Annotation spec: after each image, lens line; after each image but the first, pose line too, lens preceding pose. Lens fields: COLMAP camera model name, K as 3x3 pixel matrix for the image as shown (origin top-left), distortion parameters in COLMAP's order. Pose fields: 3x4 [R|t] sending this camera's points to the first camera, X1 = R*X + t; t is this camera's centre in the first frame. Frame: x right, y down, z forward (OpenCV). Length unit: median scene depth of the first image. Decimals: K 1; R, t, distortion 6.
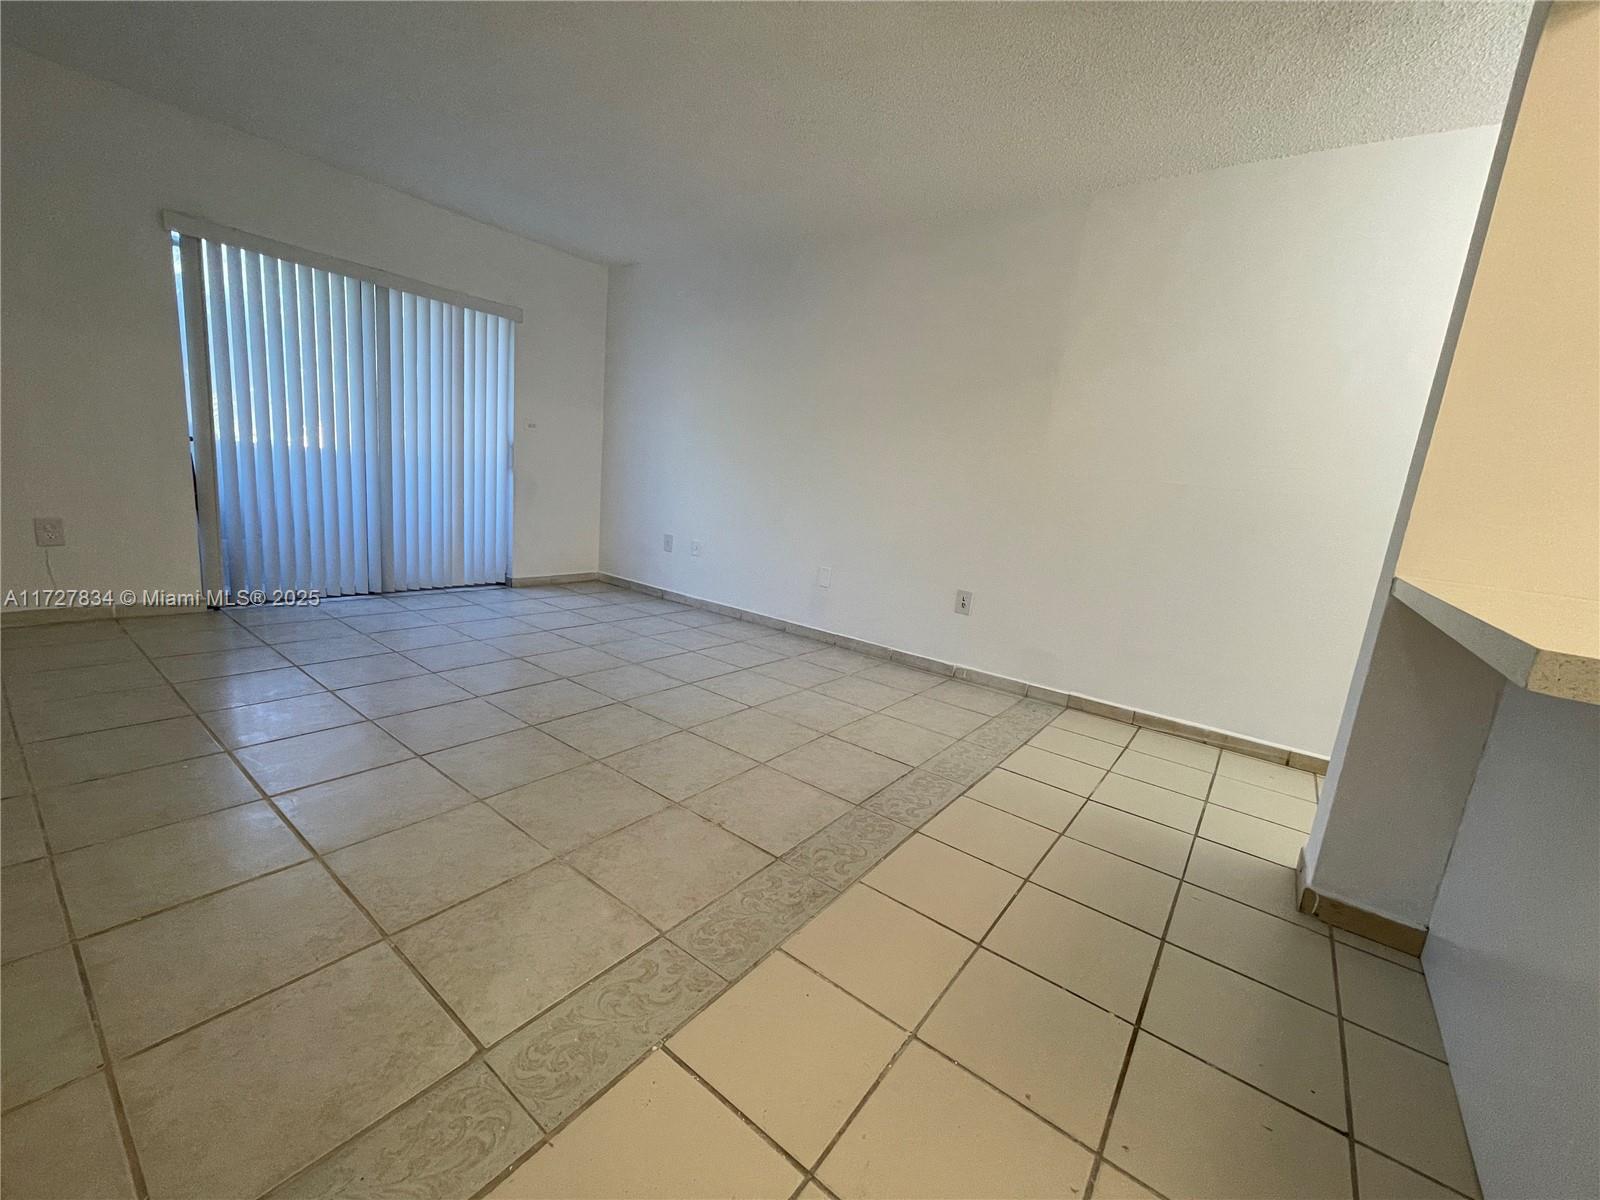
lens RADIAL K [[648.0, 0, 790.4], [0, 648.0, 598.7], [0, 0, 1]] dist [0.003364, -0.000328]
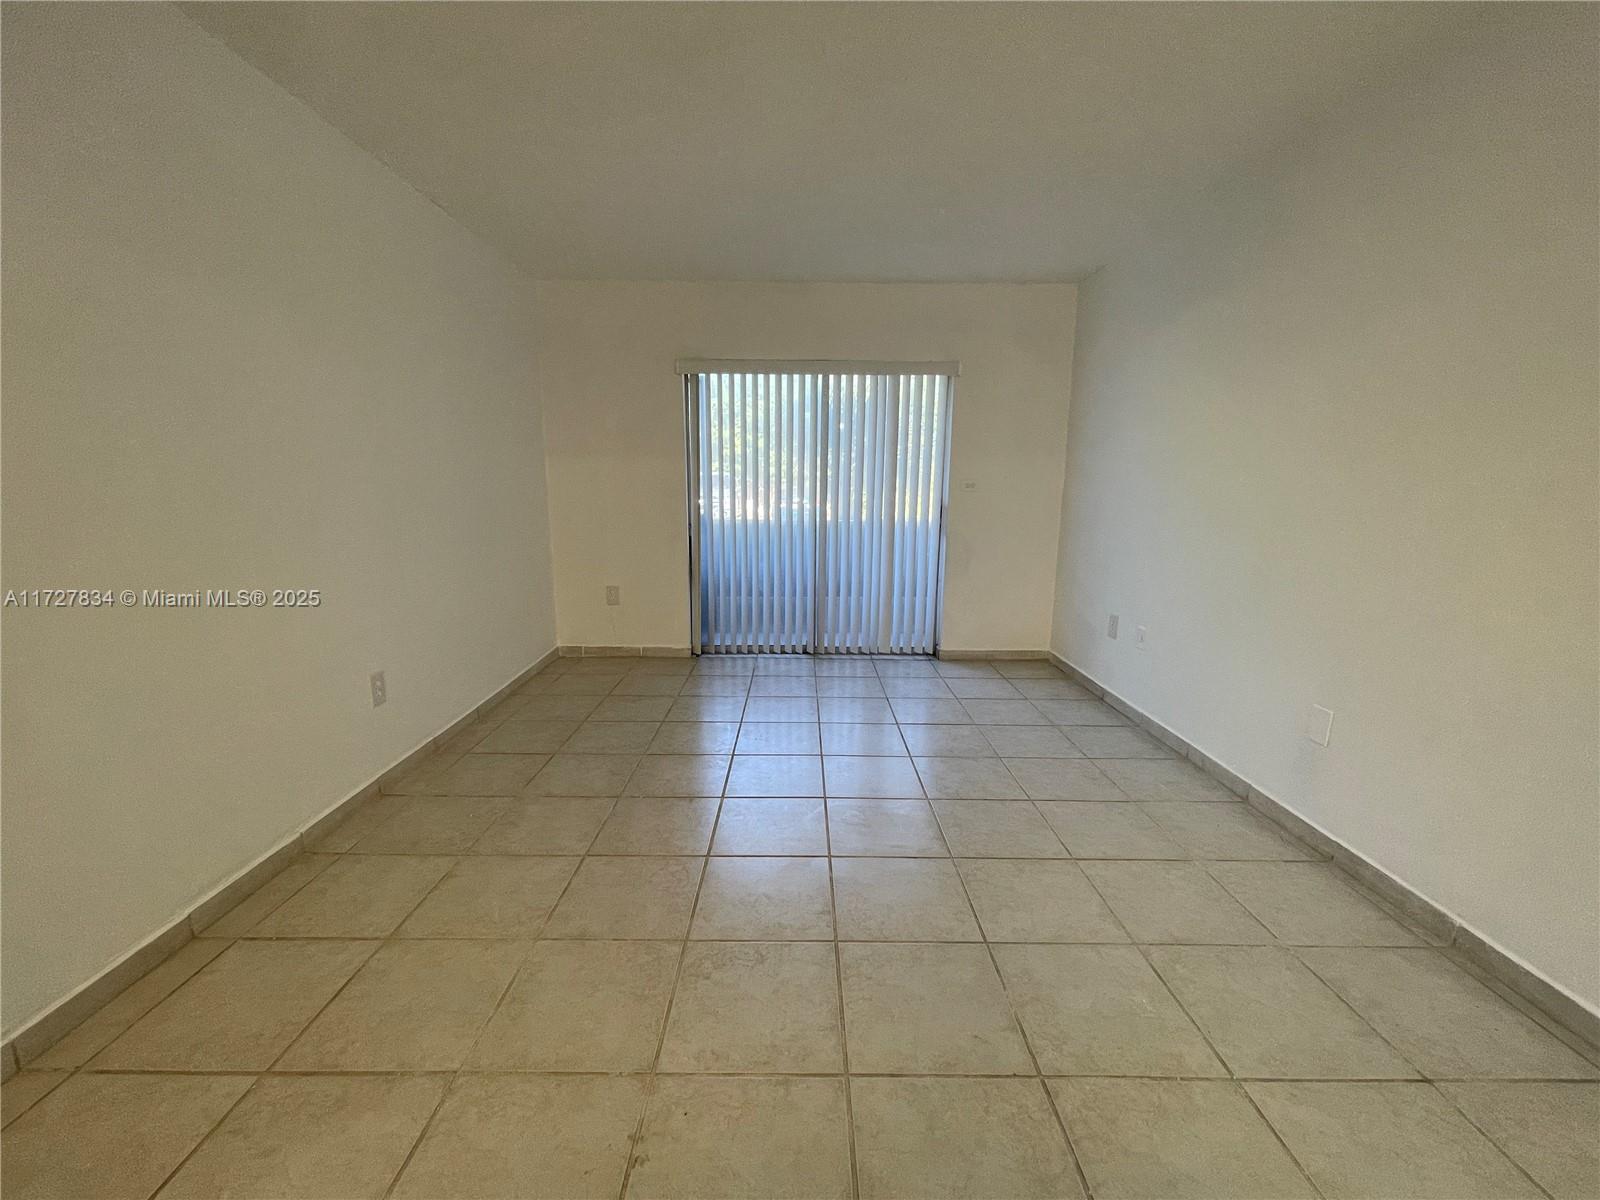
lens RADIAL K [[648.0, 0, 798.2], [0, 648.0, 596.1], [0, 0, 1]] dist [0.003364, -0.000328]
pose [[0.607608, 0.051138, -0.792589, 0.184675], [-0.098762, 0.995044, -0.011511, -0.081073], [0.788073, 0.085272, 0.609647, 0.282918]]
